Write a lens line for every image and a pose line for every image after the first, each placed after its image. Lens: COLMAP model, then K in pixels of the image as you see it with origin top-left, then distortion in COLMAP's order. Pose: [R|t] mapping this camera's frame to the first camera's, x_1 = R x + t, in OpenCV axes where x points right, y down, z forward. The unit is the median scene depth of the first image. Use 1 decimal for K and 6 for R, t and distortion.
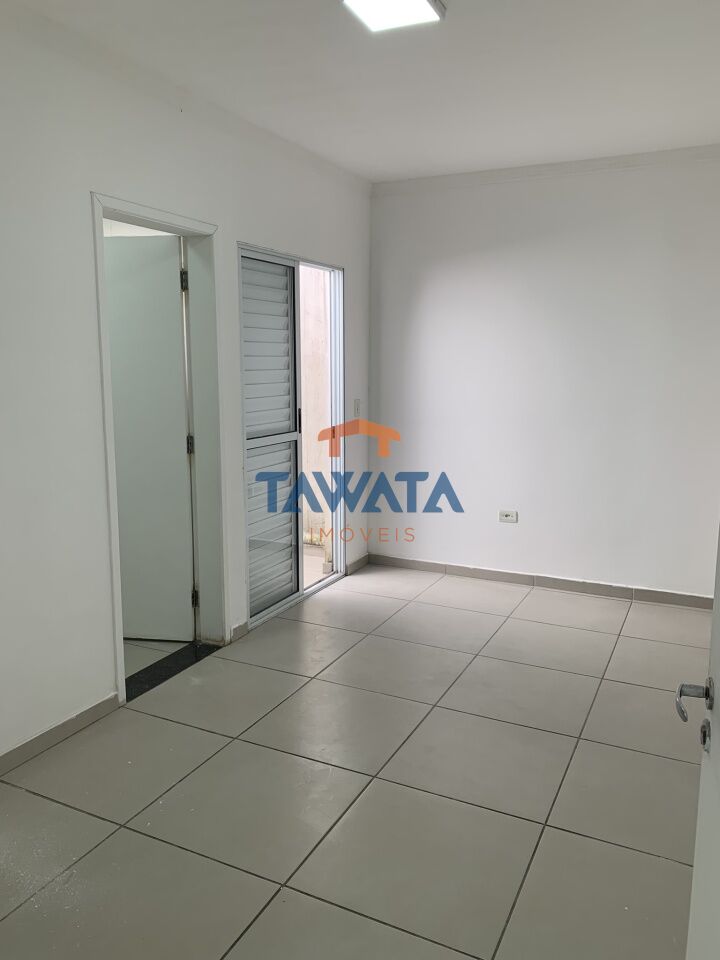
lens RADIAL K [[732.2, 0, 363.8], [0, 732.2, 478.8], [0, 0, 1]] dist [0.032382, -0.049002]
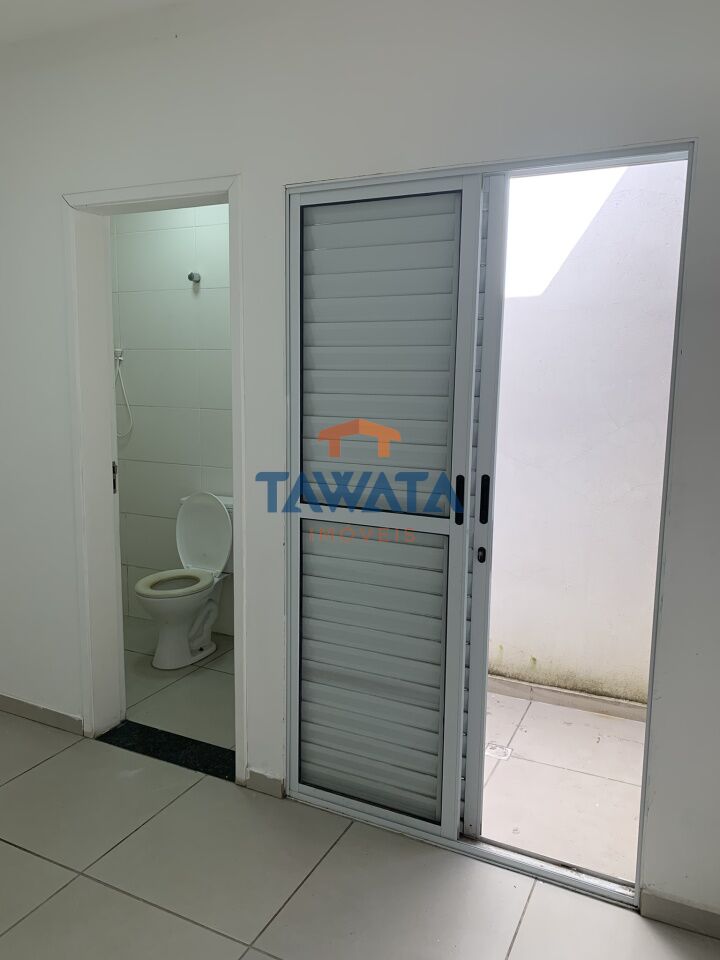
lens RADIAL K [[732.2, 0, 363.8], [0, 732.2, 478.8], [0, 0, 1]] dist [0.032382, -0.049002]
pose [[-0.010780, 0.134091, -0.990910, 0.455785], [-0.179206, 0.974665, 0.133842, -0.166664], [0.983752, 0.179020, 0.013523, 1.043437]]
